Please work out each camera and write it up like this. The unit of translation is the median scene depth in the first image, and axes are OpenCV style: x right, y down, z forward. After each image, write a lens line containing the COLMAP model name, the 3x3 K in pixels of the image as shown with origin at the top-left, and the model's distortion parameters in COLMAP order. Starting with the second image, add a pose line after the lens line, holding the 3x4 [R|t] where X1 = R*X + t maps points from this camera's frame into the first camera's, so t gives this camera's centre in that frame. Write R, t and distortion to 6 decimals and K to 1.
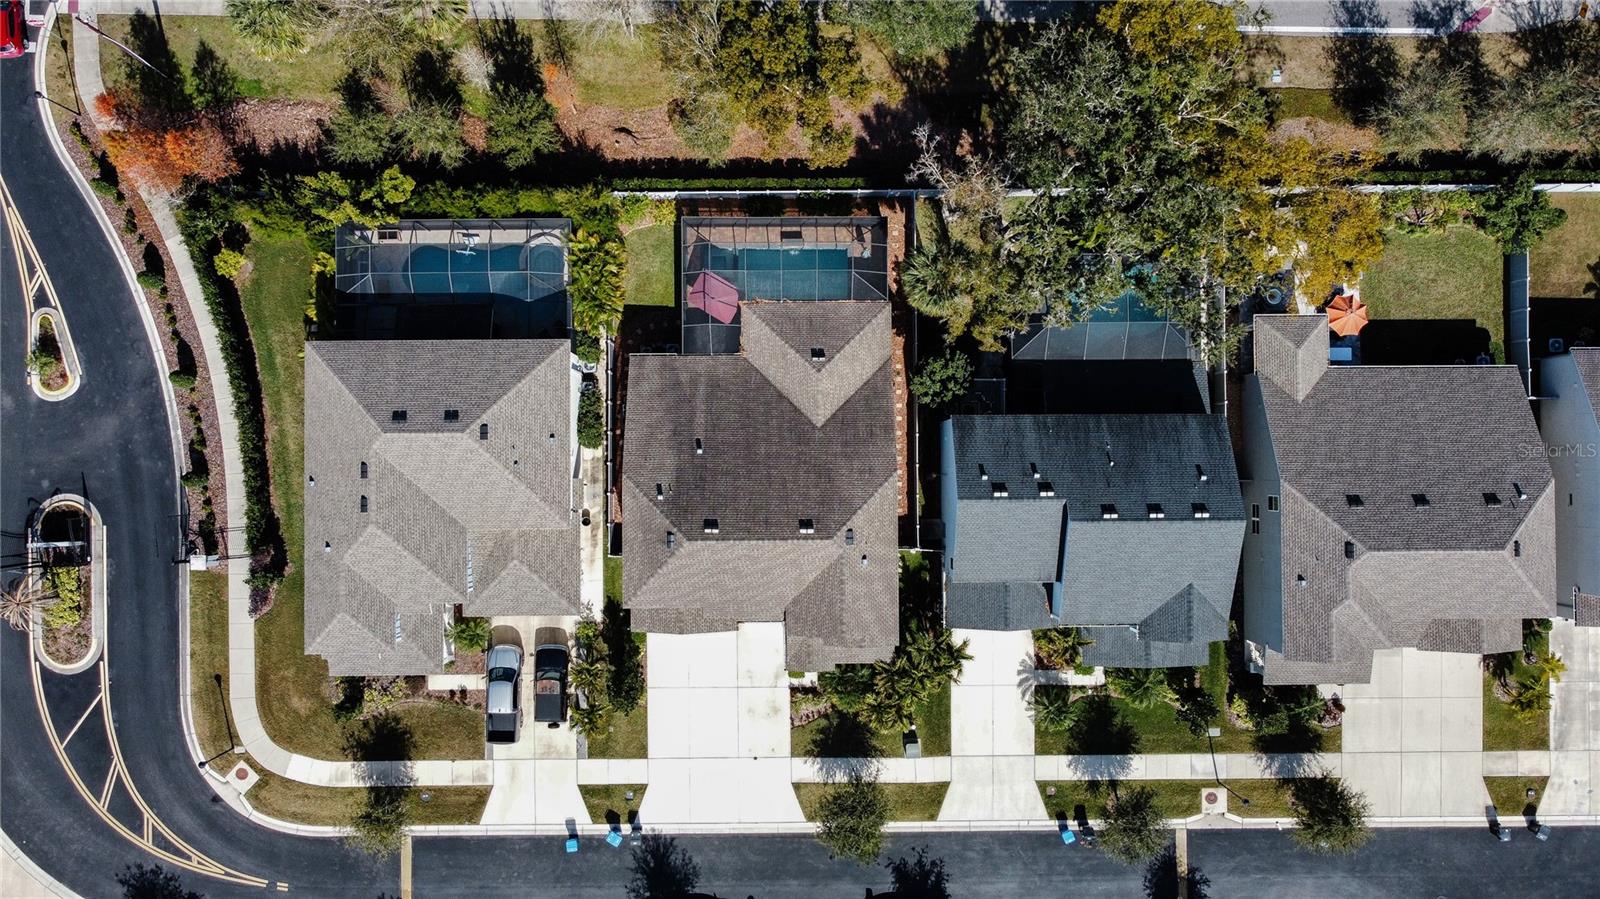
lens RADIAL K [[1210.8, 0, 793.9], [0, 1210.8, 443.6], [0, 0, 1]] dist [-0.000145, -0.006176]
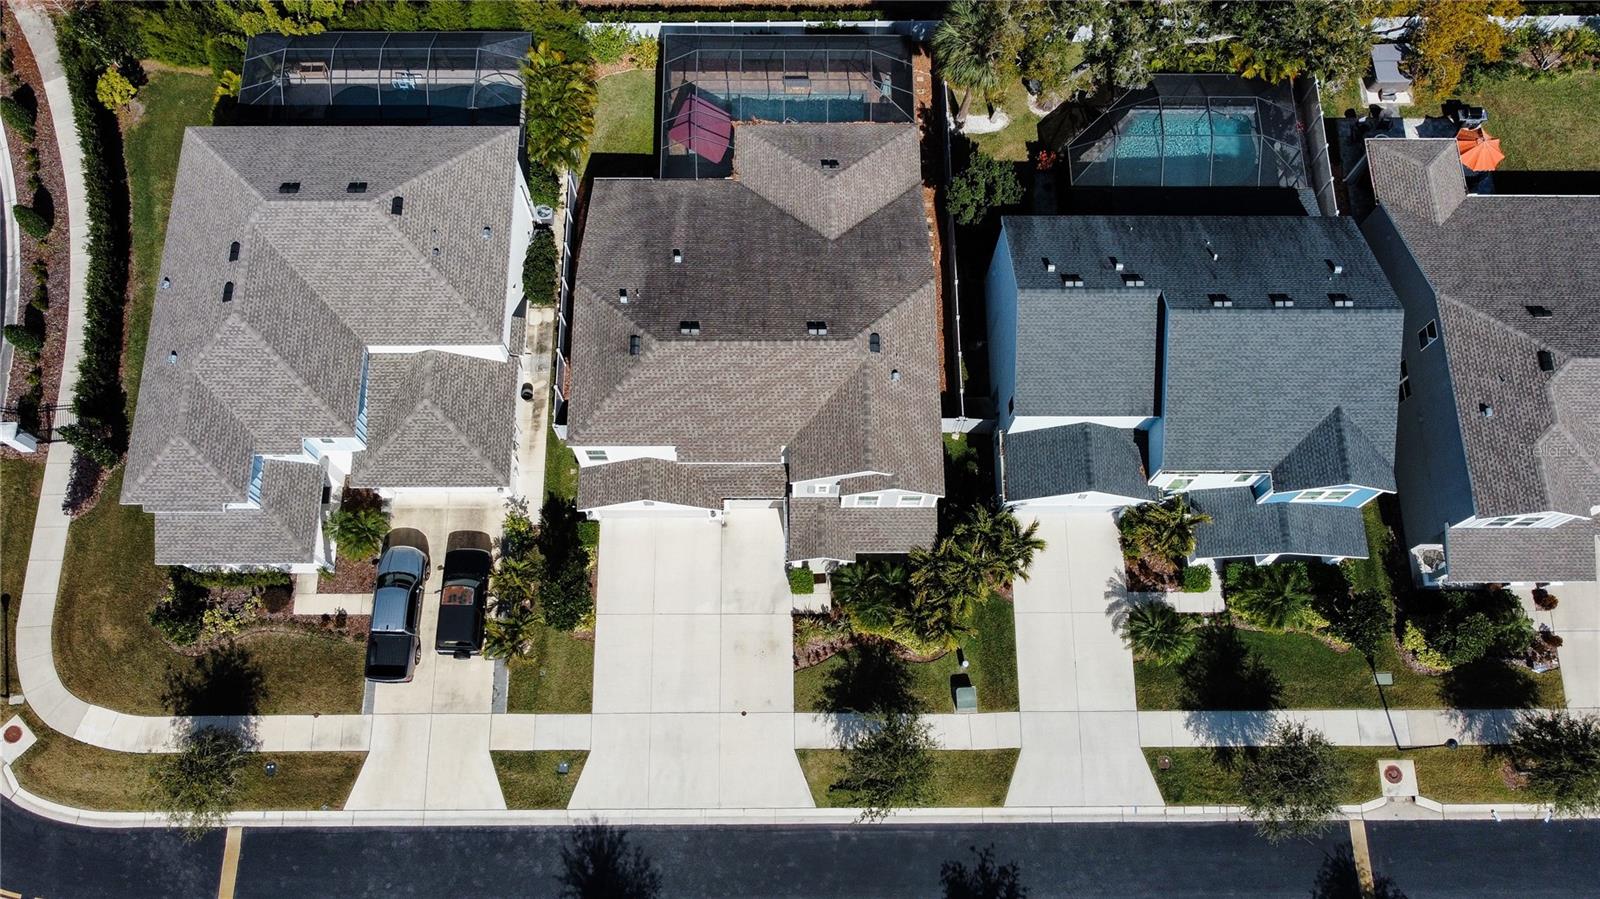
lens RADIAL K [[1254.9, 0, 796.1], [0, 1254.9, 445.0], [0, 0, 1]] dist [-0.007168, 0.004847]
pose [[0.999980, 0.003632, 0.005118, -0.005713], [-0.001905, 0.952666, -0.304012, 0.337600], [-0.005980, 0.303996, 0.952655, 0.256527]]
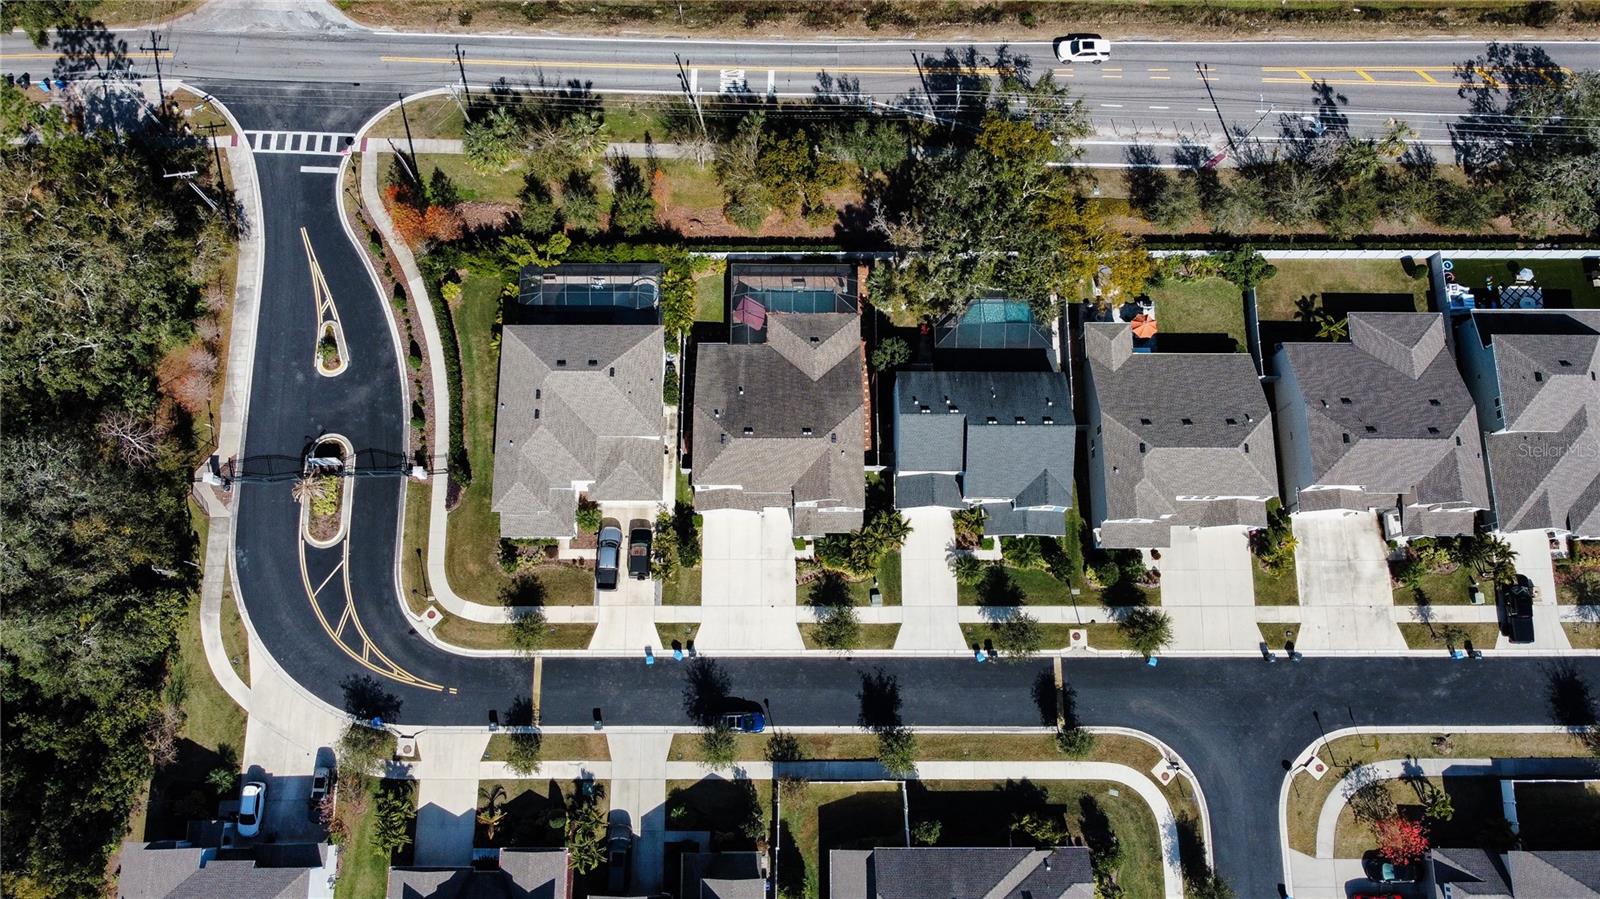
lens RADIAL K [[1210.8, 0, 793.9], [0, 1210.8, 443.6], [0, 0, 1]] dist [-0.000145, -0.006176]
pose [[0.999973, 0.007166, -0.001836, -0.003935], [-0.007396, 0.973317, -0.229345, 0.413715], [0.000143, 0.229352, 0.973343, -0.522763]]
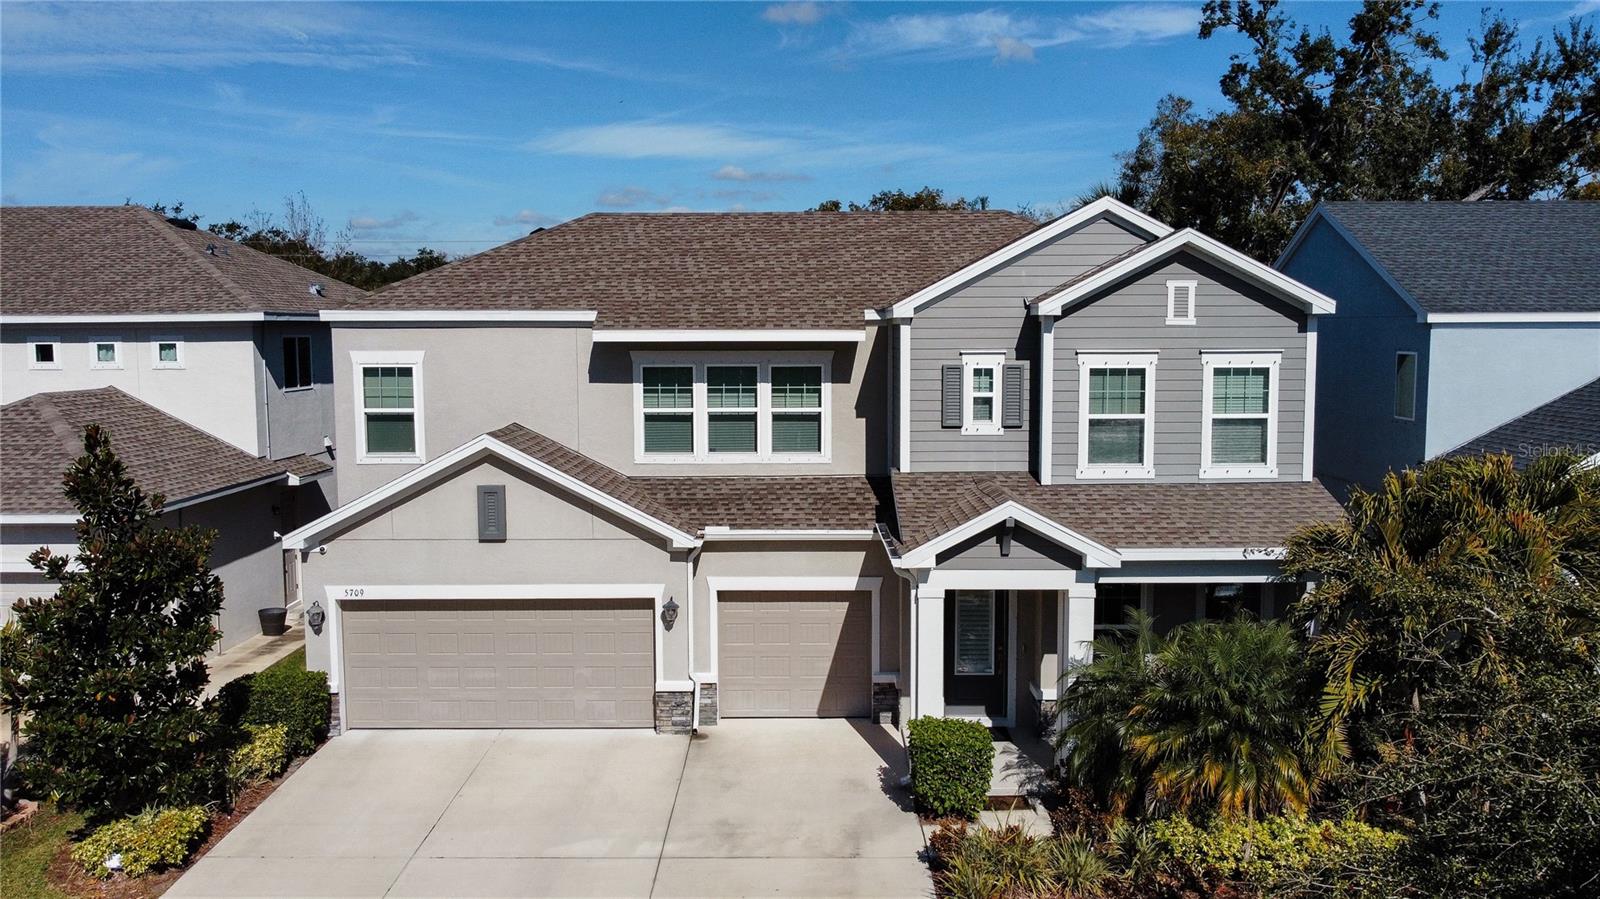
lens RADIAL K [[1210.8, 0, 793.9], [0, 1210.8, 443.6], [0, 0, 1]] dist [-0.000145, -0.006176]
pose [[0.999822, -0.004937, -0.018216, -0.021160], [-0.017517, 0.116550, -0.993030, 0.392122], [0.007026, 0.993173, 0.116443, 0.922983]]
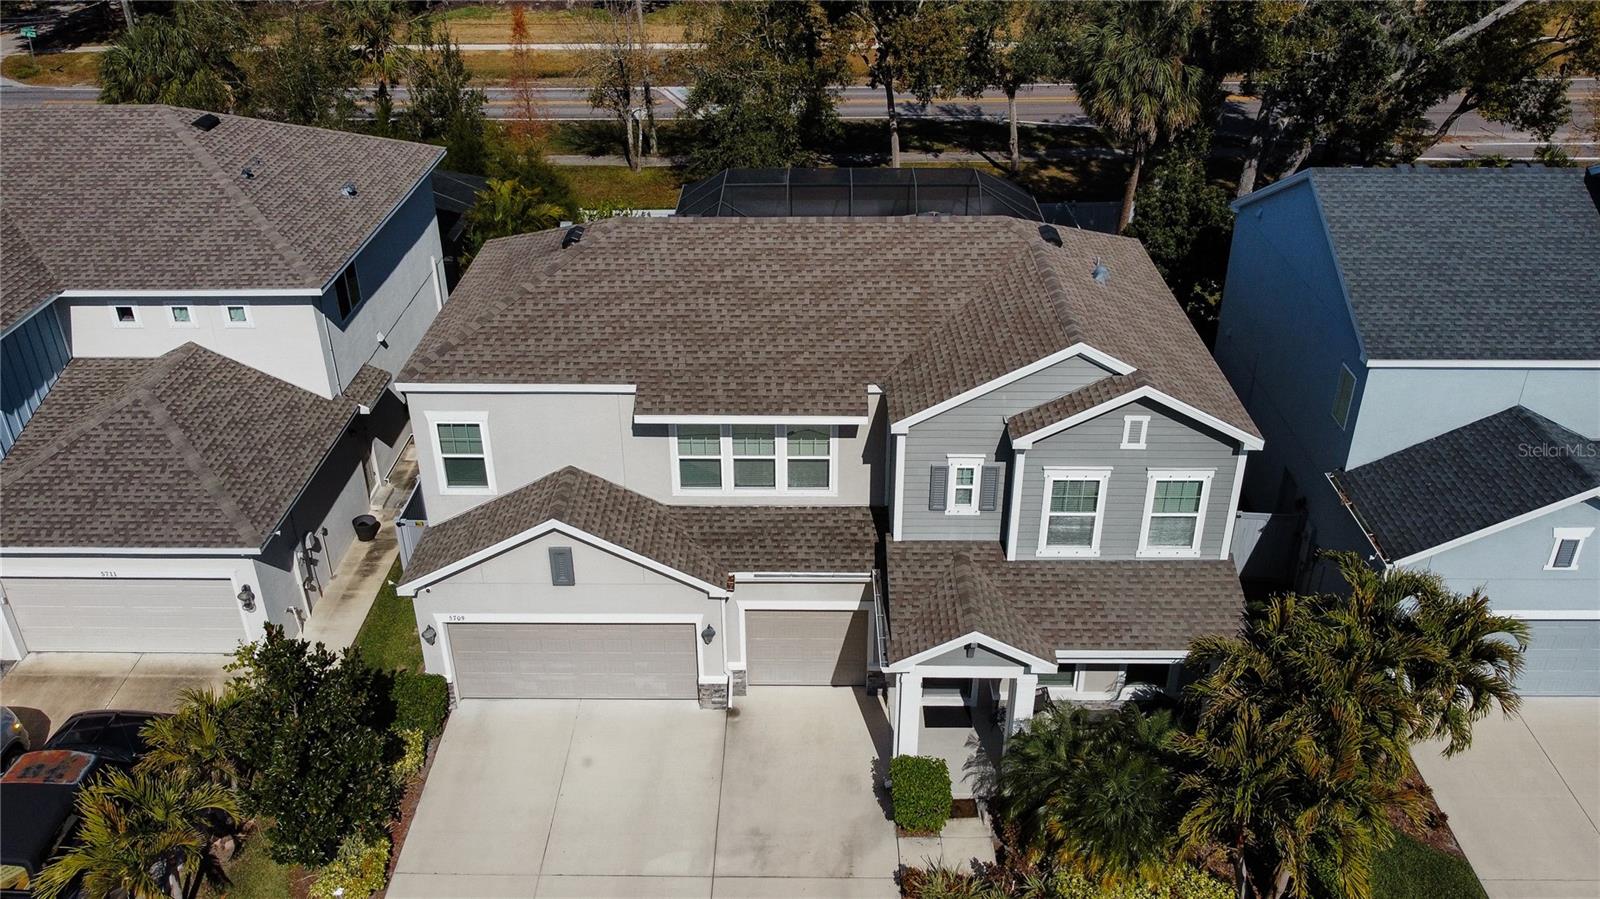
lens RADIAL K [[1257.5, 0, 793.2], [0, 1257.5, 442.2], [0, 0, 1]] dist [-0.003033, -0.004984]
pose [[0.999685, 0.003956, -0.024791, -0.021319], [-0.023359, 0.508283, -0.860873, 0.405243], [0.009195, 0.861181, 0.508215, 0.775963]]
